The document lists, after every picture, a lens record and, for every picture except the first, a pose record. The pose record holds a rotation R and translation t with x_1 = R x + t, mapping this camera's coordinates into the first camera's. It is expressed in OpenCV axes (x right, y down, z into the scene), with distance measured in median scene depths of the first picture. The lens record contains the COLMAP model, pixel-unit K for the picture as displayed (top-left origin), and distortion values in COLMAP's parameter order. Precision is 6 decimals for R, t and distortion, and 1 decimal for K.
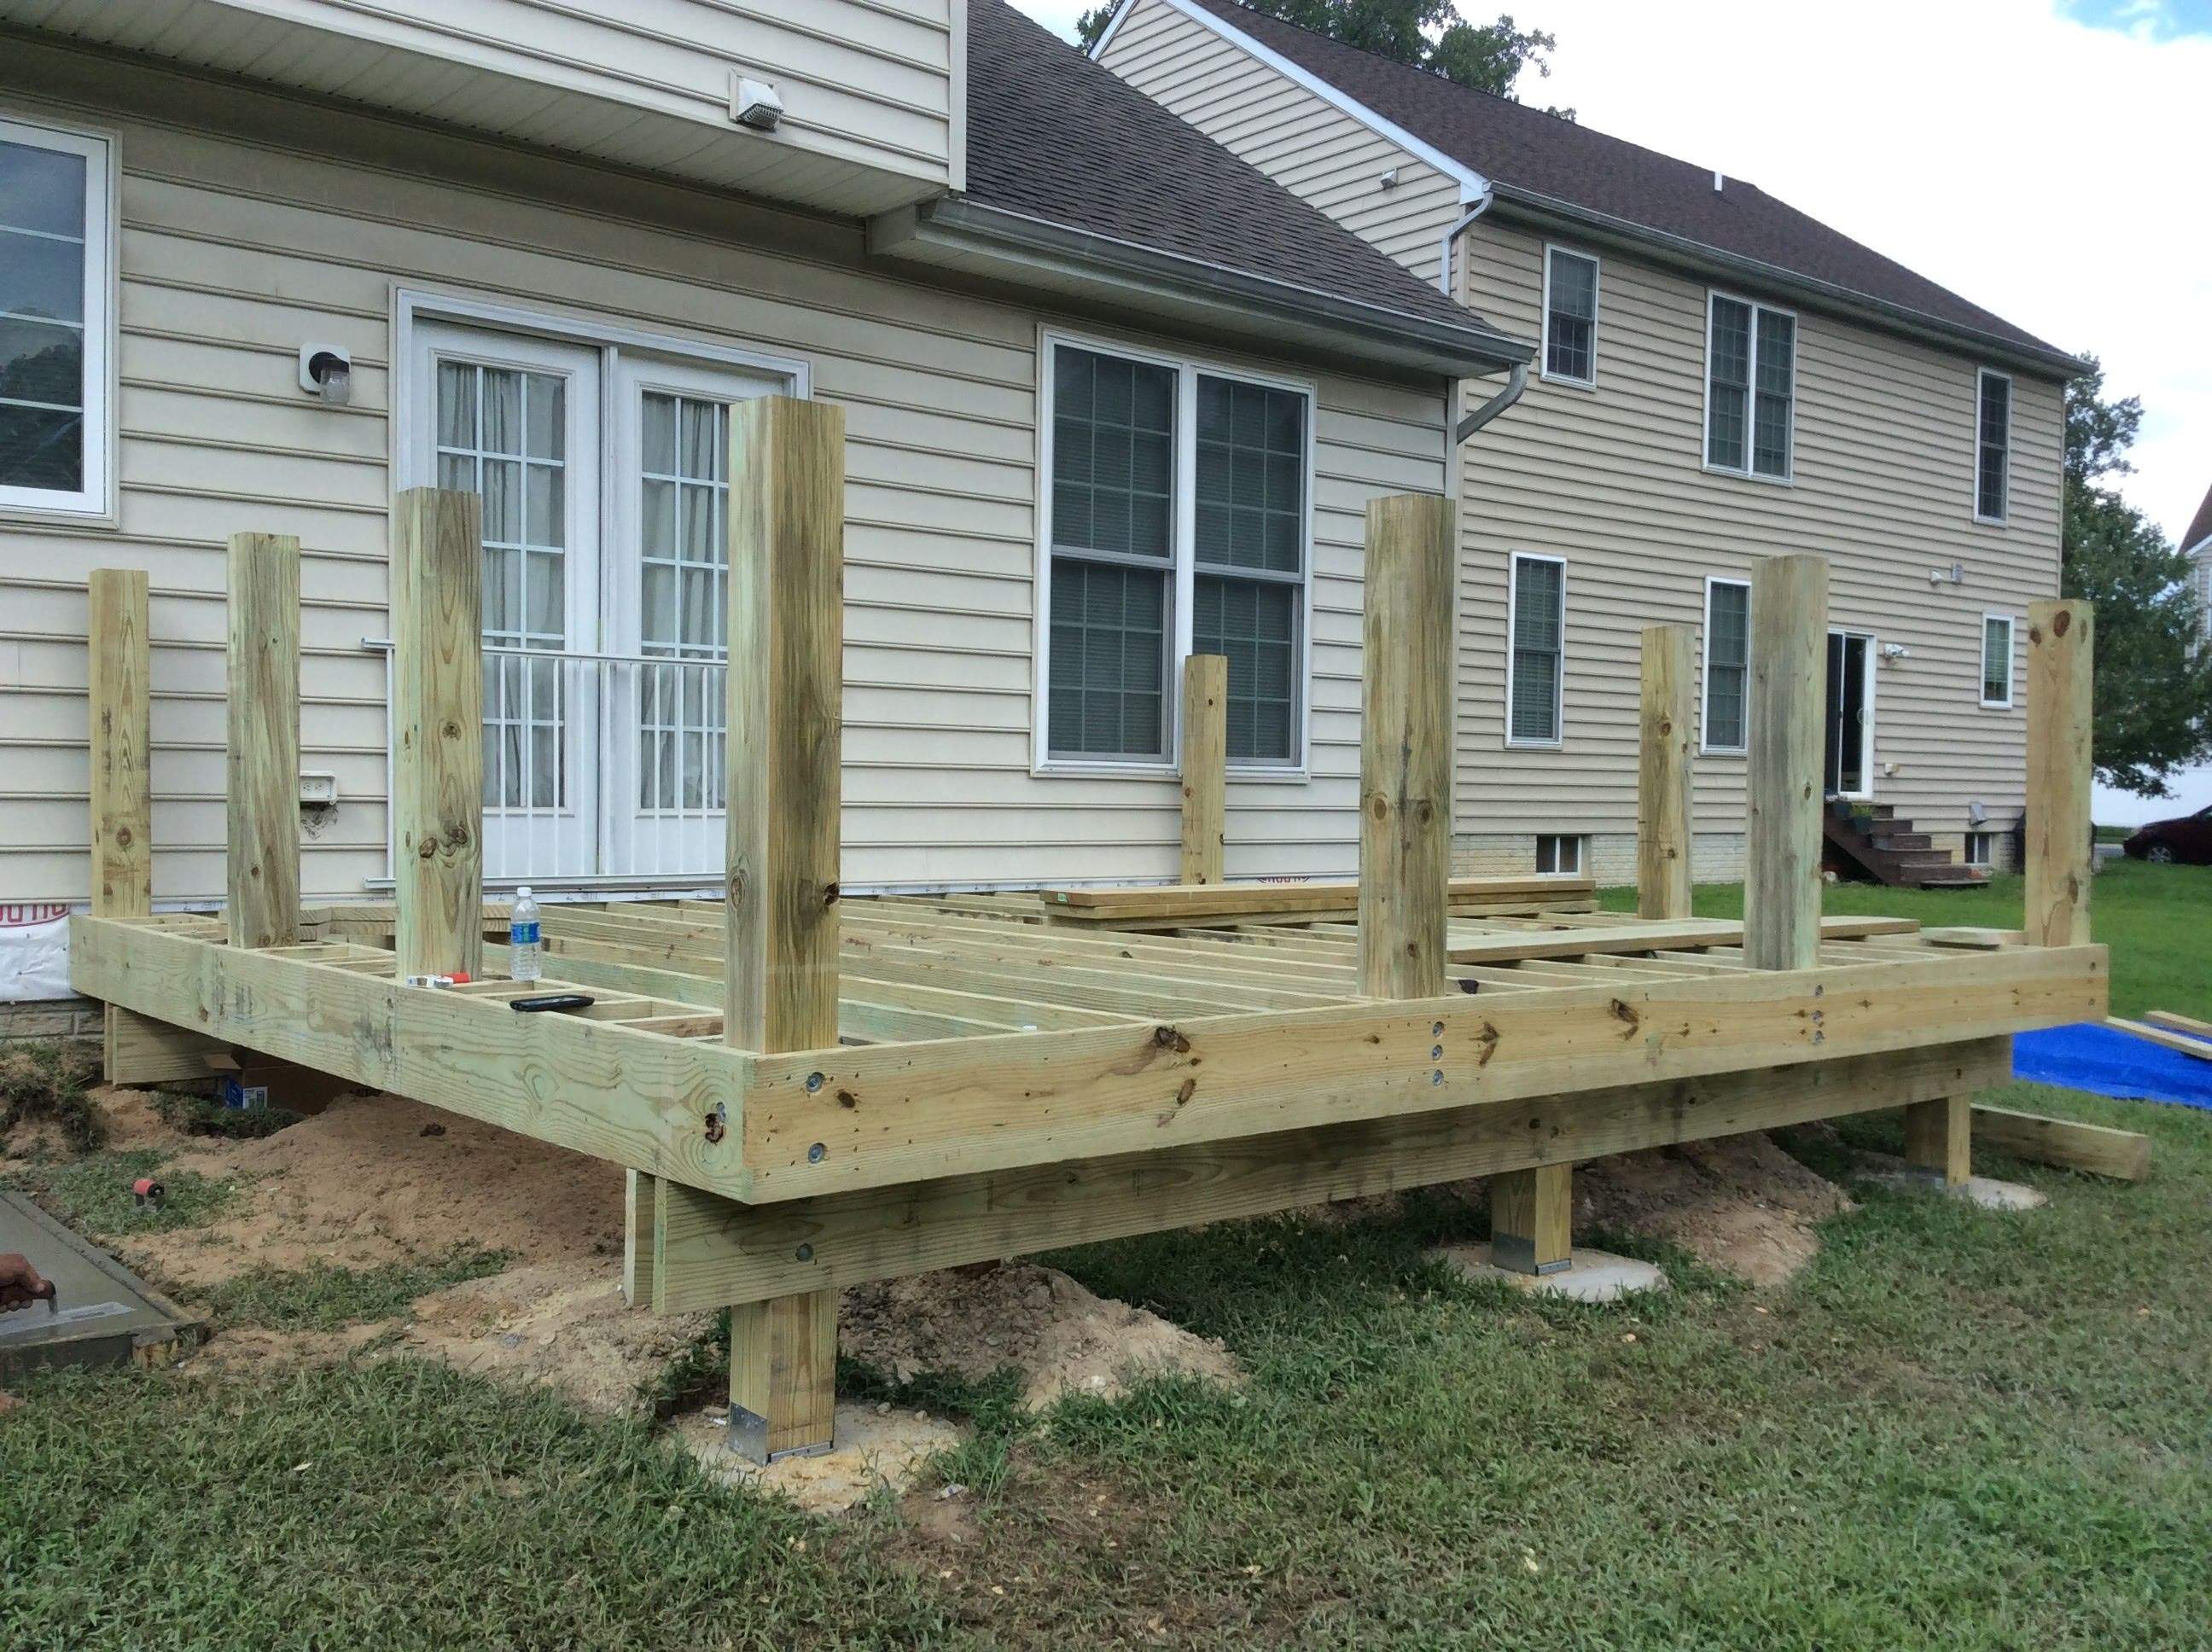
lens RADIAL K [[2029.8, 0, 1120.7], [0, 2029.8, 836.4], [0, 0, 1]] dist [0.057677, 0.000000]
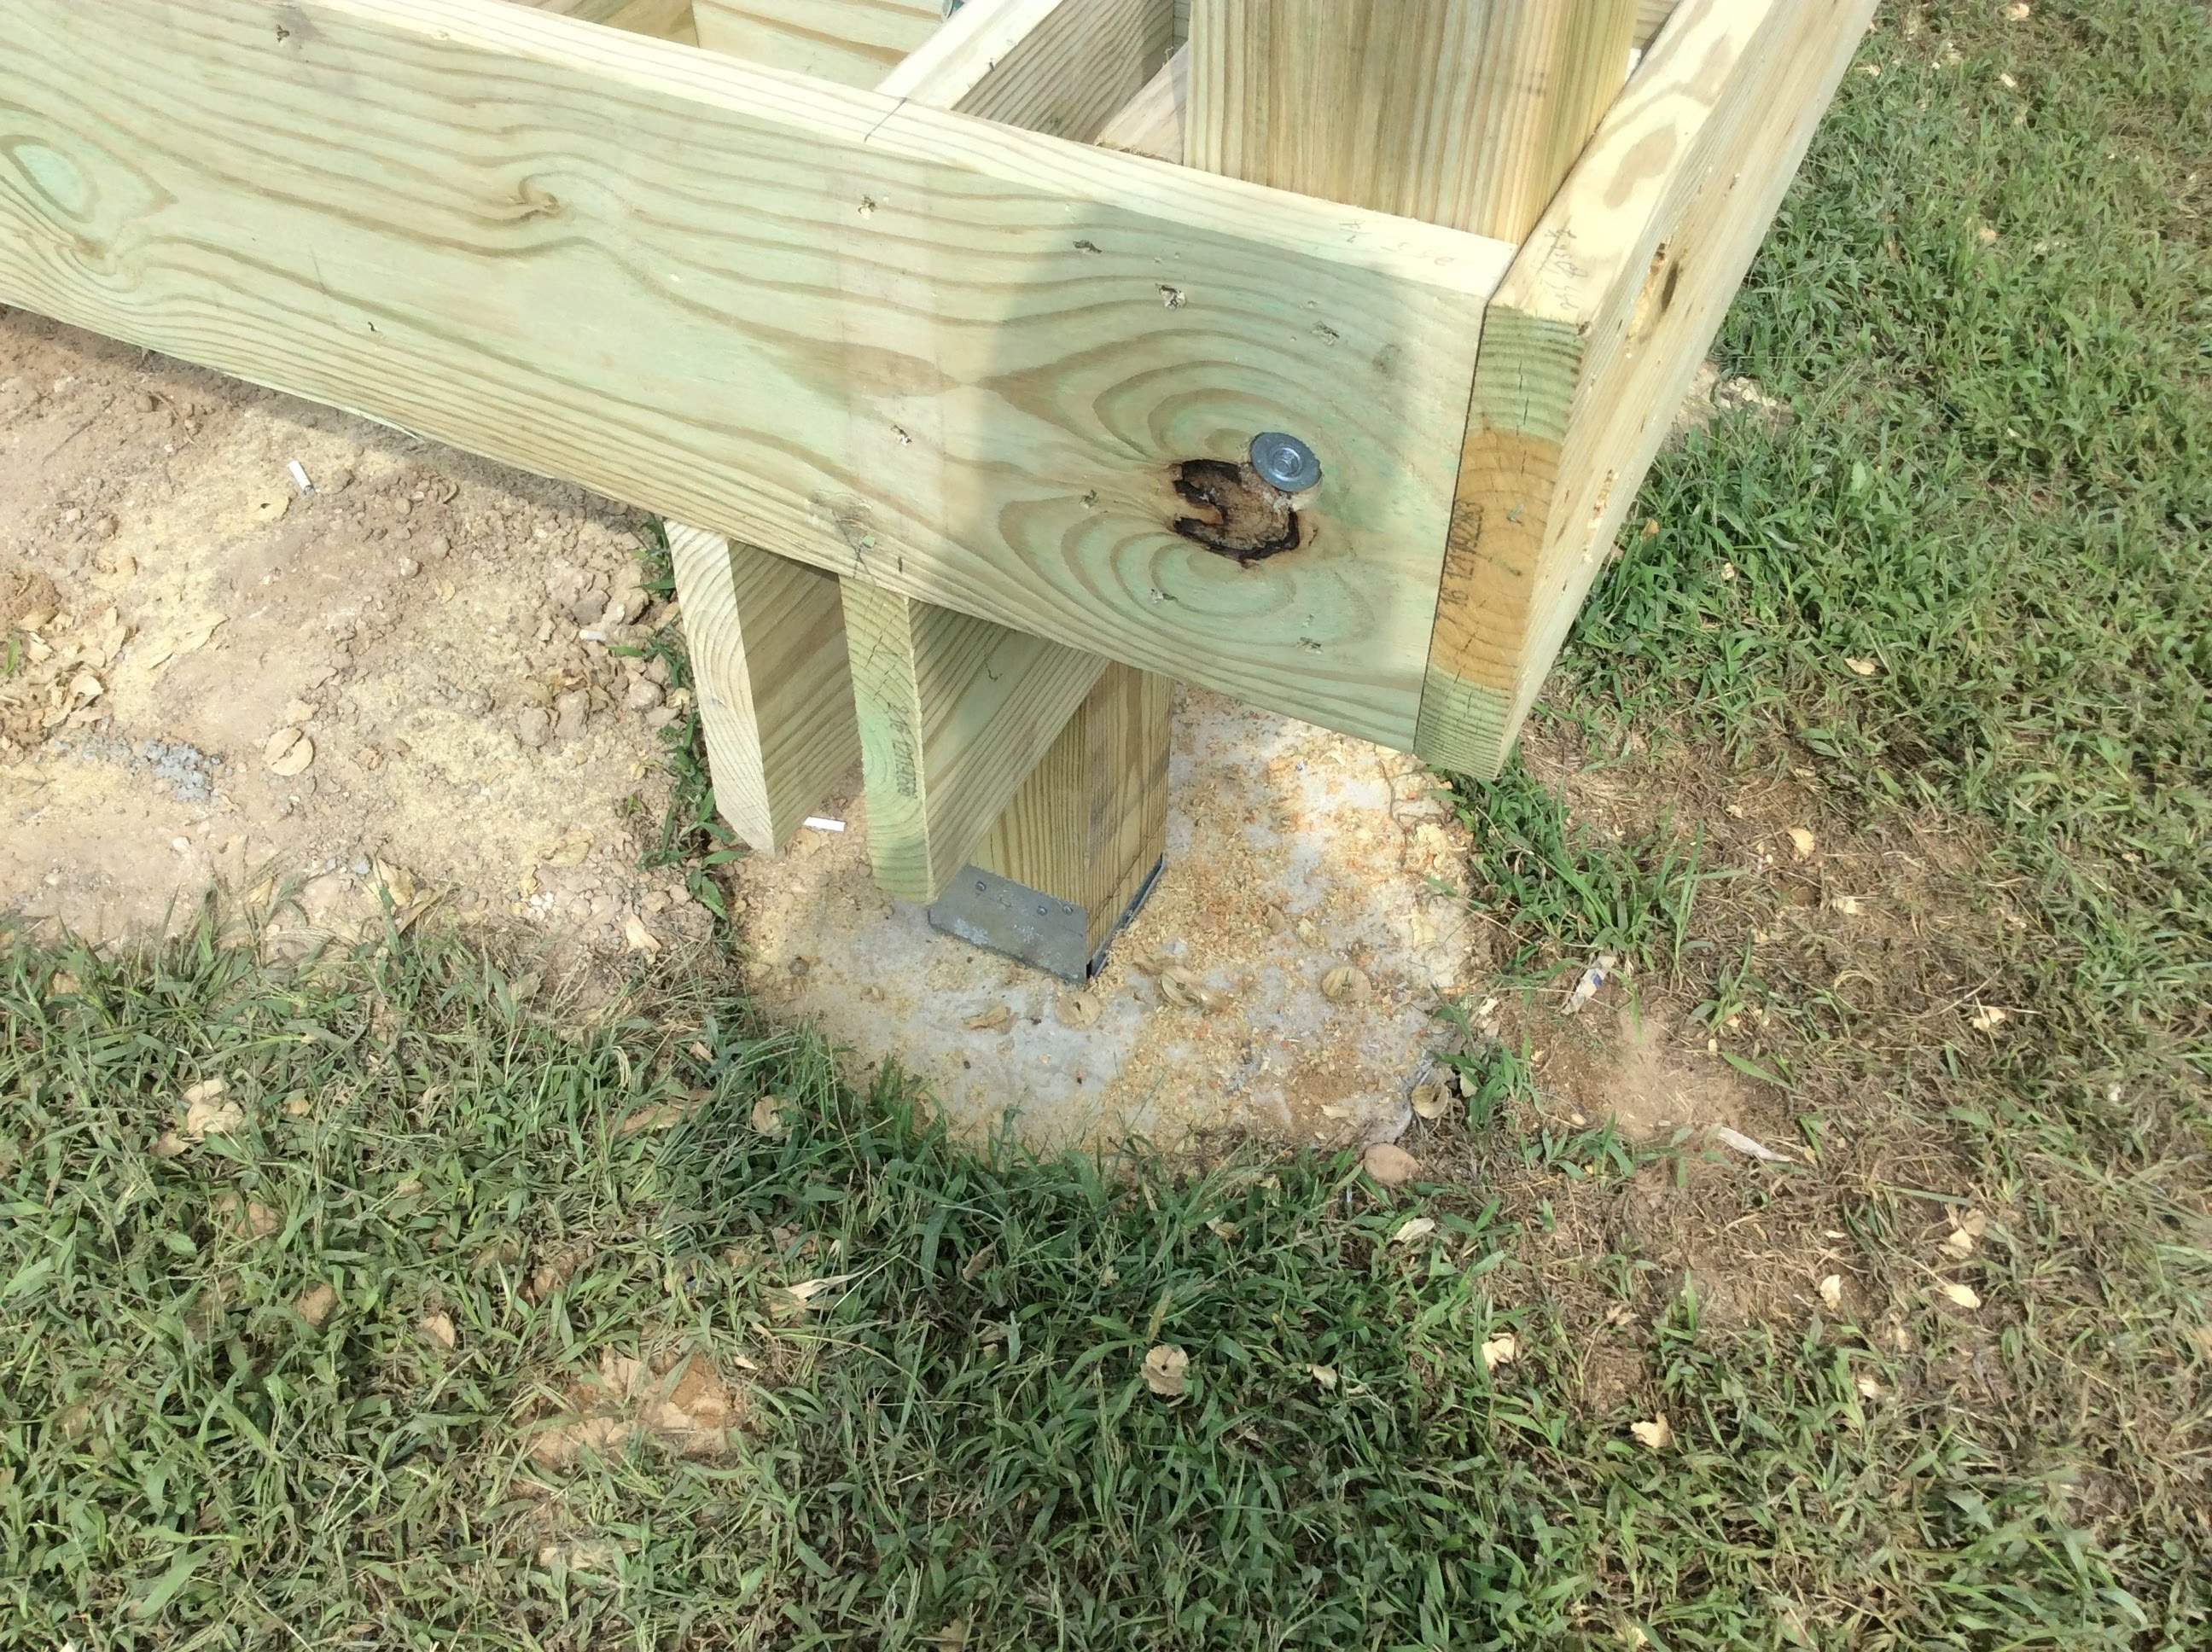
lens RADIAL K [[2029.8, 0, 1102.1], [0, 2029.8, 826.3], [0, 0, 1]] dist [0.057677, 0.000000]
pose [[0.910850, -0.305683, 0.277328, -0.150912], [0.015801, 0.697255, 0.716649, -0.007465], [-0.412436, -0.648378, 0.639924, 0.411260]]
